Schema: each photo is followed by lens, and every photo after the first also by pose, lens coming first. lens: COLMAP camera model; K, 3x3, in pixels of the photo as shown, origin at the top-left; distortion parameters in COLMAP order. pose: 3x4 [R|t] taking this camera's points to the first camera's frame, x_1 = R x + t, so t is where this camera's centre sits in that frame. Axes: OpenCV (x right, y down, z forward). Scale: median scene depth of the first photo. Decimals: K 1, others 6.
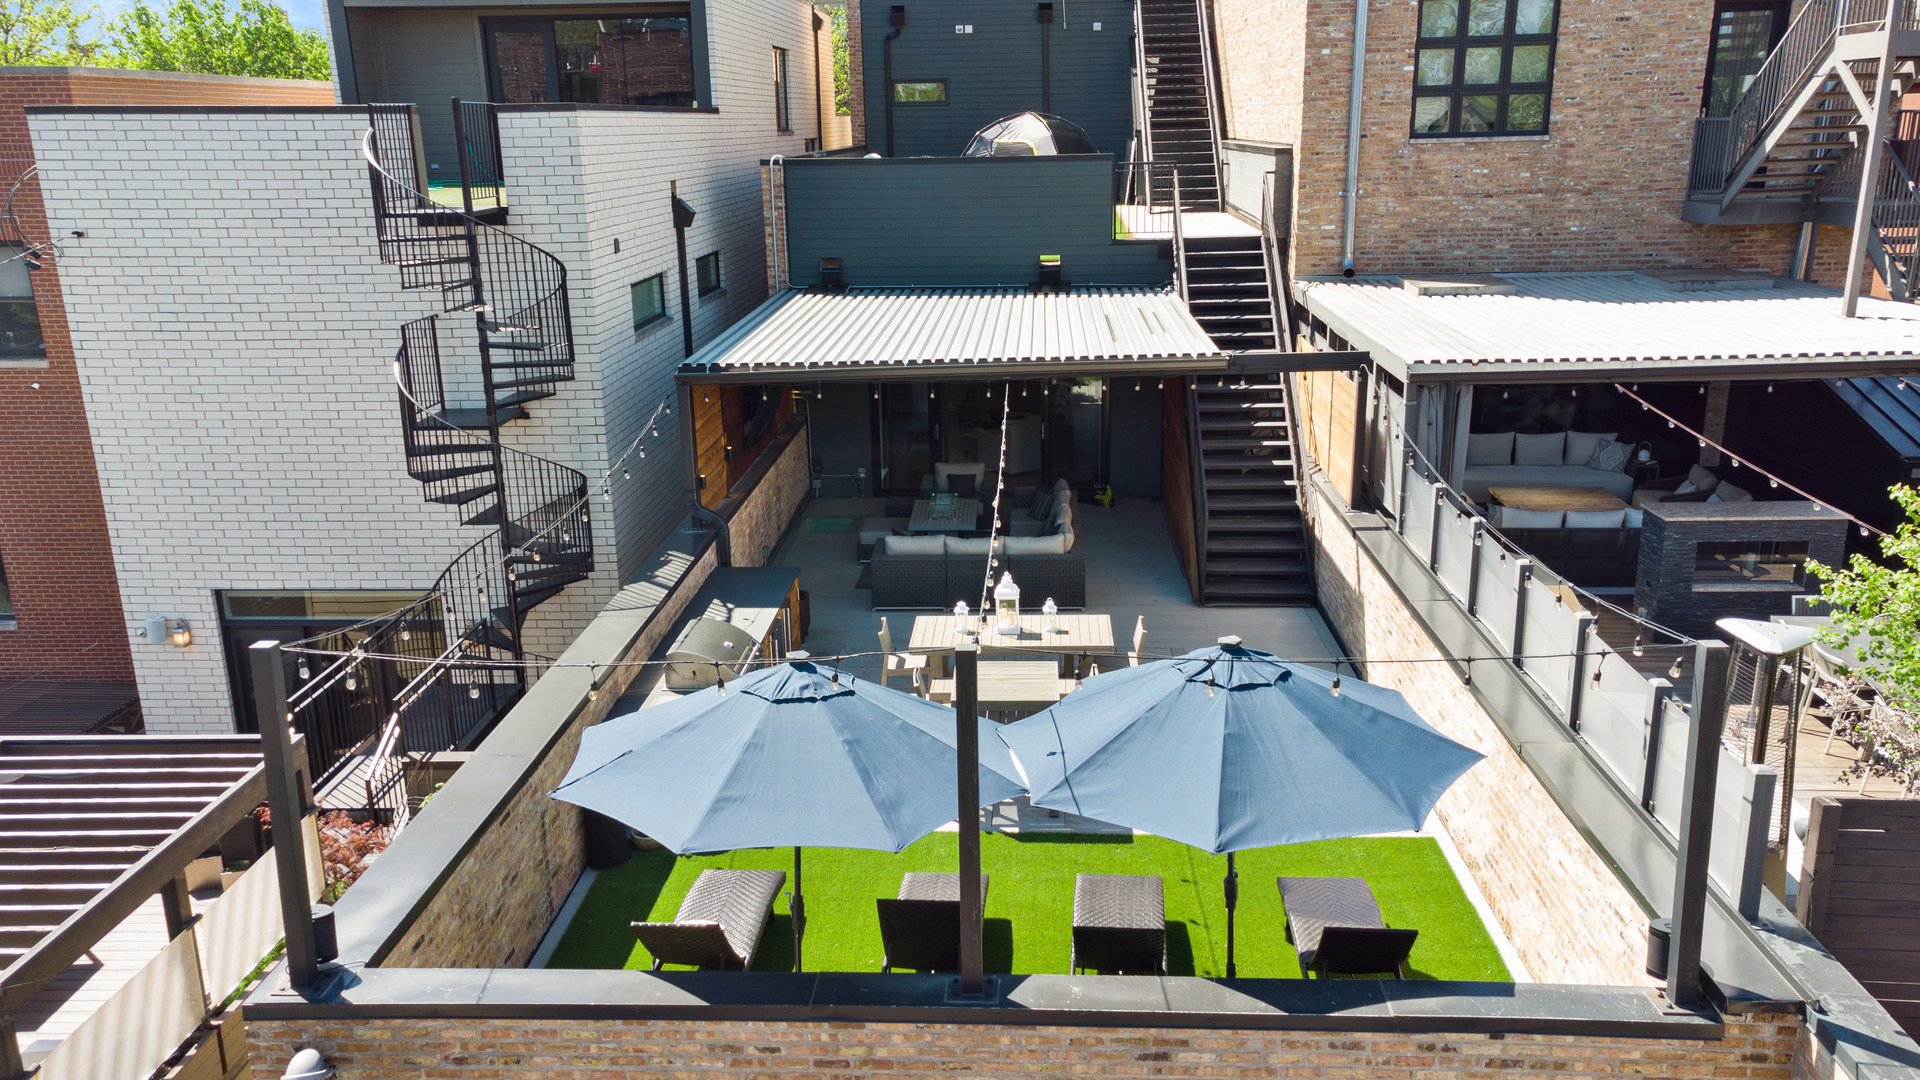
lens RADIAL K [[1439.3, 0, 960.0], [0, 1439.3, 540.0], [0, 0, 1]] dist [0.035470, 0.005688]
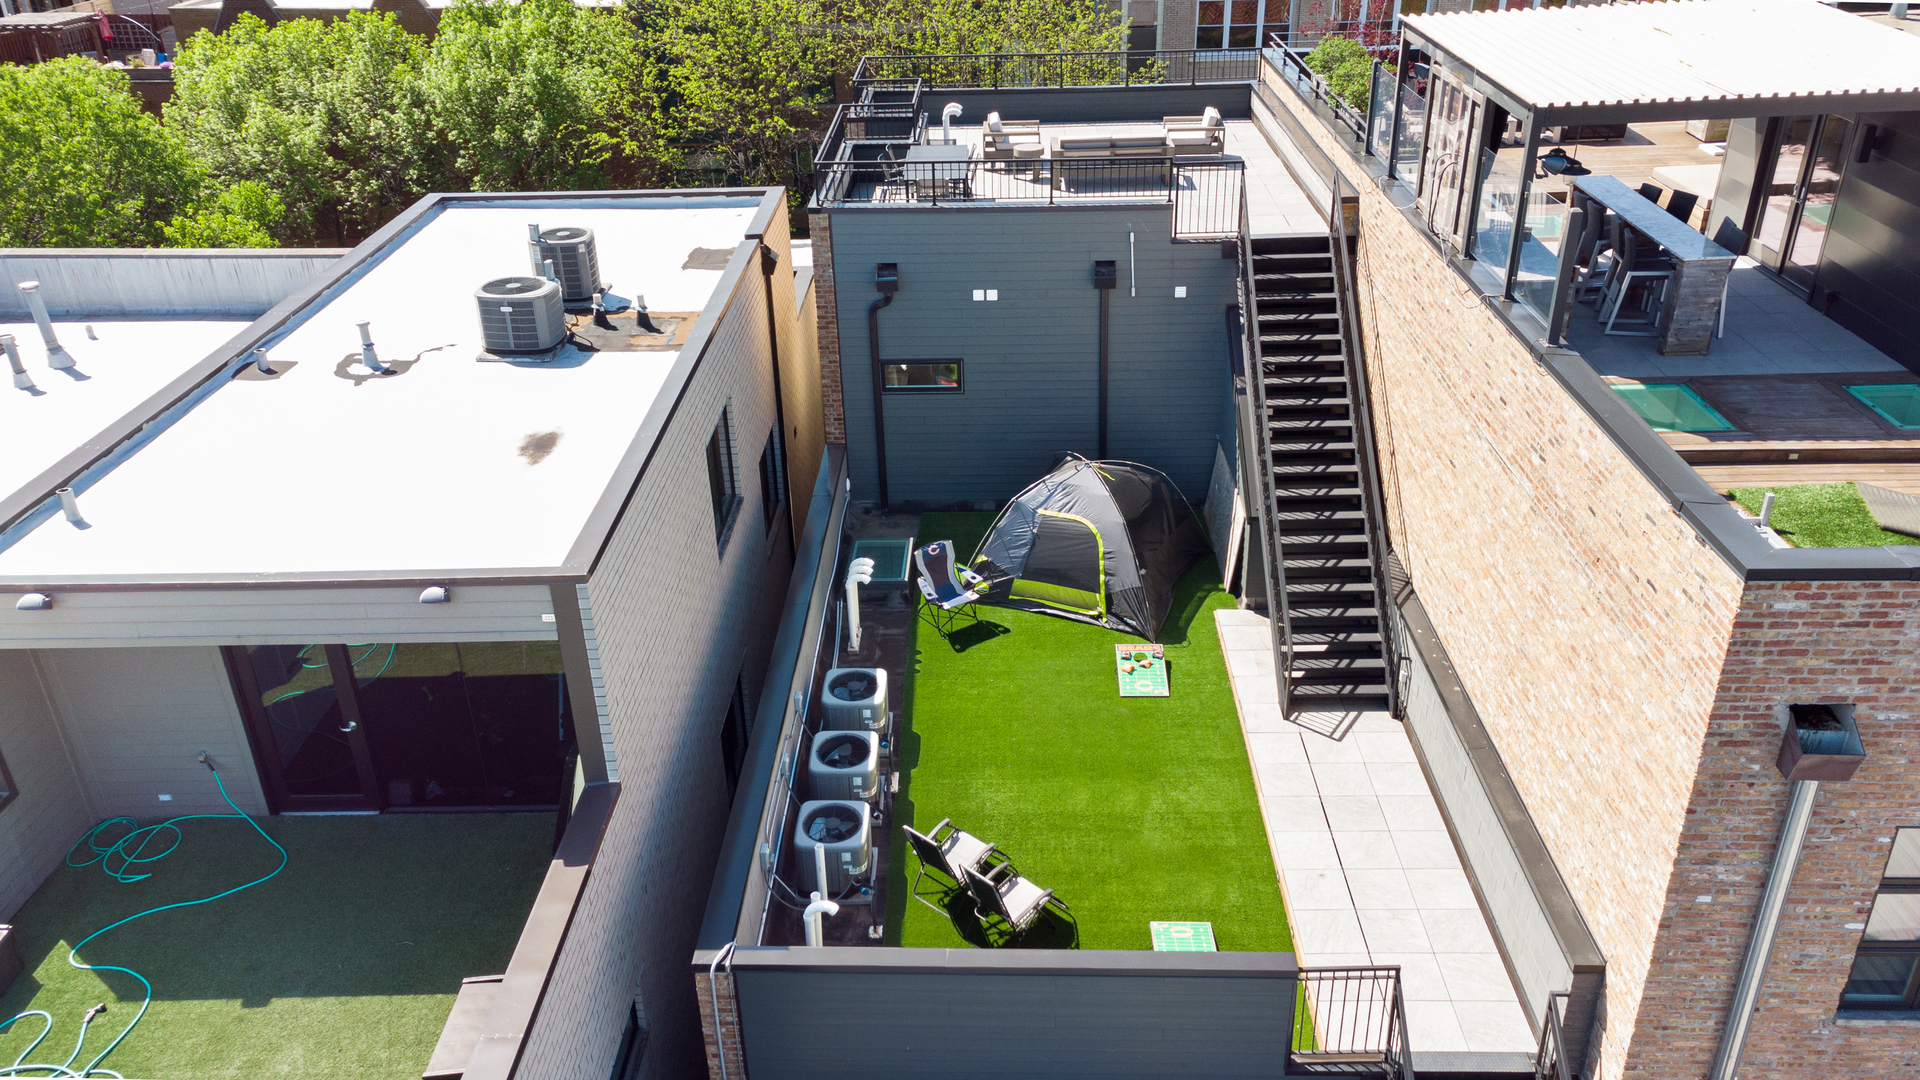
lens RADIAL K [[1428.0, 0, 960.0], [0, 1428.0, 540.0], [0, 0, 1]] dist [0.052878, -0.000566]
pose [[0.999533, -0.023464, 0.019568, -0.039482], [0.019053, 0.979375, 0.201149, -0.593380], [-0.023885, -0.200682, 0.979365, 0.495684]]
